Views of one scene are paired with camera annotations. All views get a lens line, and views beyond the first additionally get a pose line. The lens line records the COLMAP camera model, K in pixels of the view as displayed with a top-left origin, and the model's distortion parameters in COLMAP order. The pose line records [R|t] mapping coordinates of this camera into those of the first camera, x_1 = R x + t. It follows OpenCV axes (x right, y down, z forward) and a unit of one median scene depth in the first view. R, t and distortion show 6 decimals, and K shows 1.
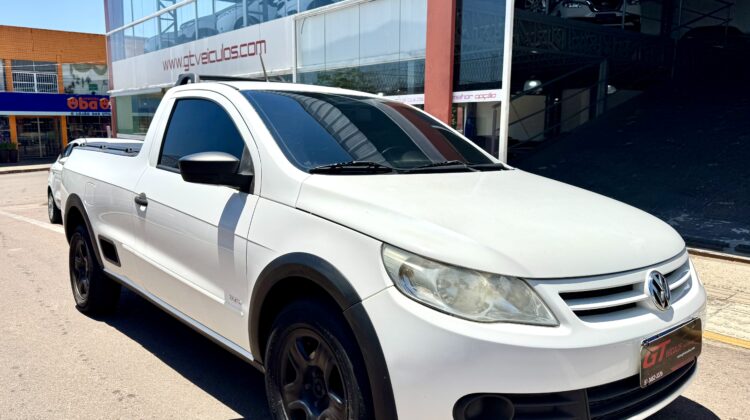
lens RADIAL K [[524.8, 0, 375.0], [0, 524.8, 210.0], [0, 0, 1]] dist [-0.001859, -0.000939]
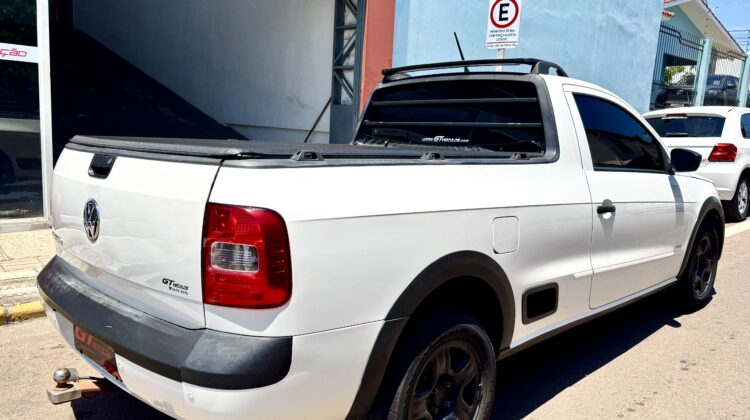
lens RADIAL K [[524.8, 0, 375.0], [0, 524.8, 210.0], [0, 0, 1]] dist [-0.001859, -0.000939]
pose [[0.021470, -0.145206, 0.989169, -1.323291], [0.087945, 0.985836, 0.142807, -0.175240], [-0.995894, 0.083926, 0.033936, 1.345477]]
